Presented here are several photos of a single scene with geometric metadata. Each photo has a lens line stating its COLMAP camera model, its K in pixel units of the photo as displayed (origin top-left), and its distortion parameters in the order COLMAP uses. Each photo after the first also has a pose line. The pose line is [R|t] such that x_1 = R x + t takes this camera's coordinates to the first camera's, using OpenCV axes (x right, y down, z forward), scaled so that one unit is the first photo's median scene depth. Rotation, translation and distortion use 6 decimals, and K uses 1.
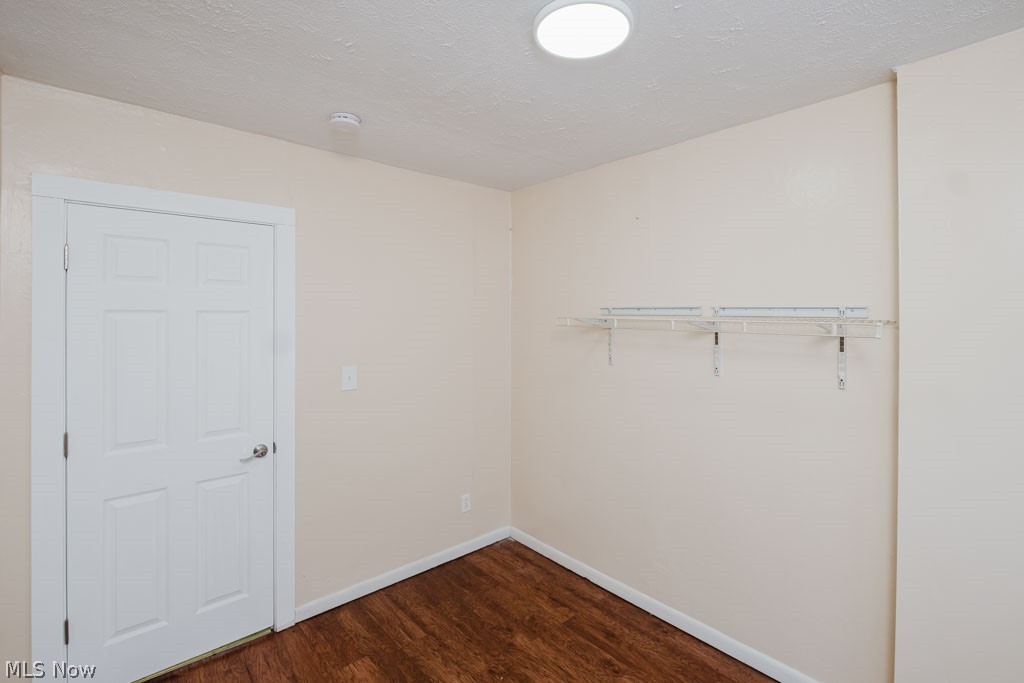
lens RADIAL K [[477.4, 0, 510.9], [0, 477.4, 316.7], [0, 0, 1]] dist [-0.002609, -0.000340]
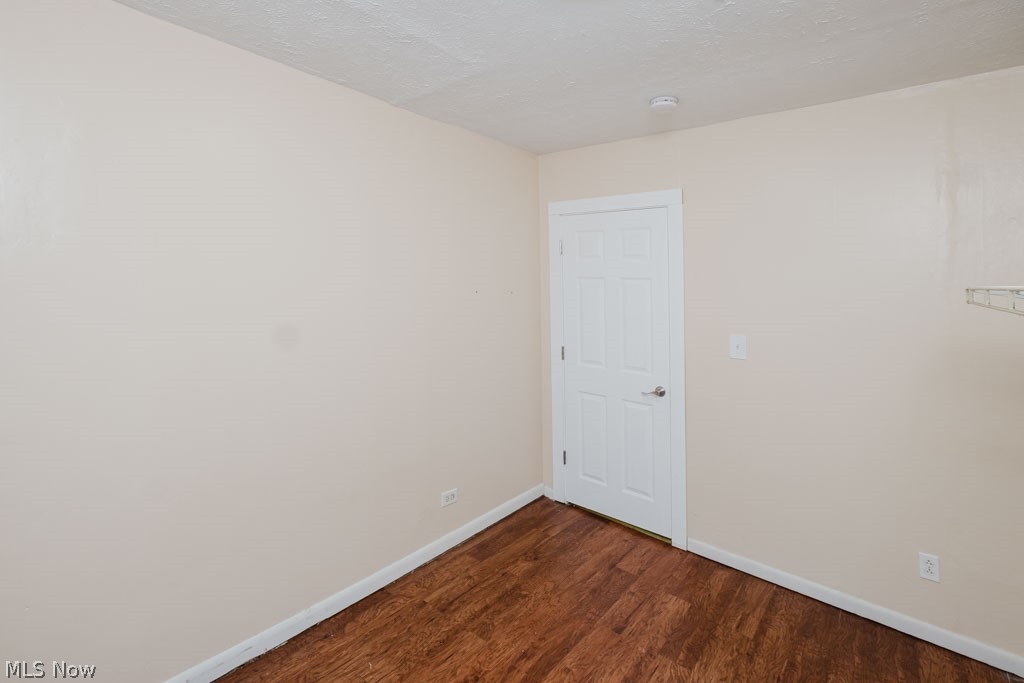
lens RADIAL K [[486.0, 0, 508.9], [0, 486.0, 314.9], [0, 0, 1]] dist [0.001045, 0.000703]
pose [[0.147214, 0.074818, -0.986271, 0.624533], [-0.026380, 0.997077, 0.071701, 0.002744], [0.988753, 0.015463, 0.148757, 0.404026]]
